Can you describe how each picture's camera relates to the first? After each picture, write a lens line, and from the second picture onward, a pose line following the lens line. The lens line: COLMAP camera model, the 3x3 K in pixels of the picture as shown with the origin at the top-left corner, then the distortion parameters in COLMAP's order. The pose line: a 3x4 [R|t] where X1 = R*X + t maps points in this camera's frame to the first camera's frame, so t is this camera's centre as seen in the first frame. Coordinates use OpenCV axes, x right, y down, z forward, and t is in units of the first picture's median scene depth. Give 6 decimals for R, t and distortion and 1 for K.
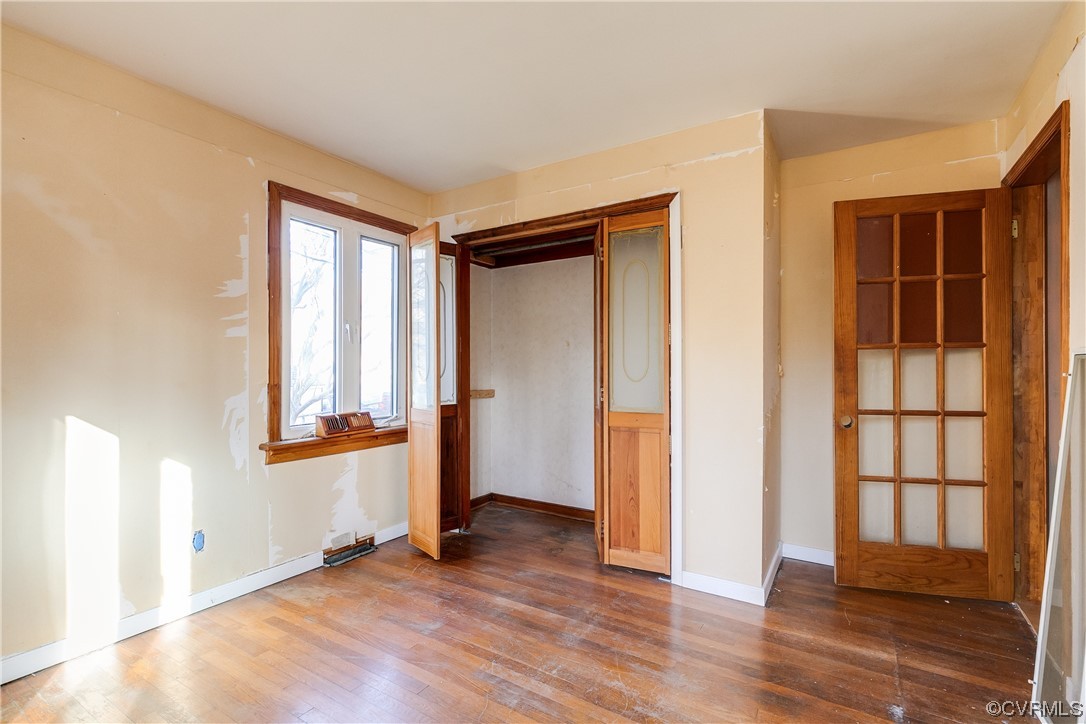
lens RADIAL K [[498.0, 0, 541.4], [0, 498.0, 366.2], [0, 0, 1]] dist [0.005542, -0.000523]
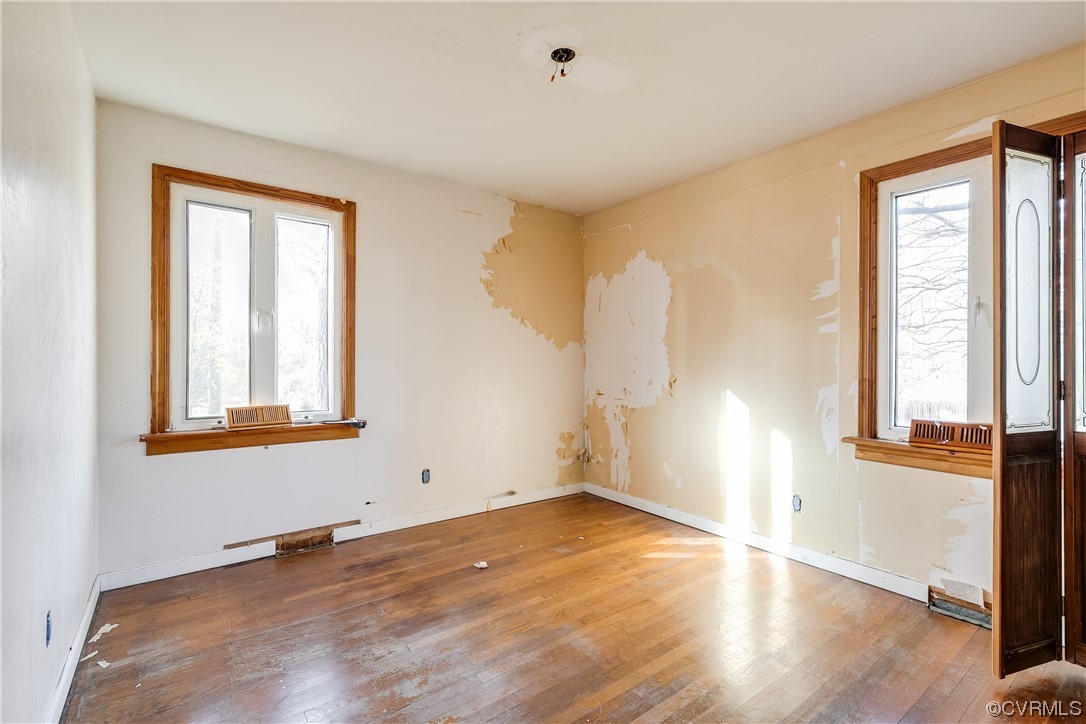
lens RADIAL K [[498.0, 0, 517.1], [0, 498.0, 358.3], [0, 0, 1]] dist [0.005542, -0.000523]
pose [[-0.369724, 0.002975, -0.929137, 0.651733], [-0.002259, 0.999989, 0.004101, -0.006360], [0.929139, 0.003616, -0.369713, 0.763014]]
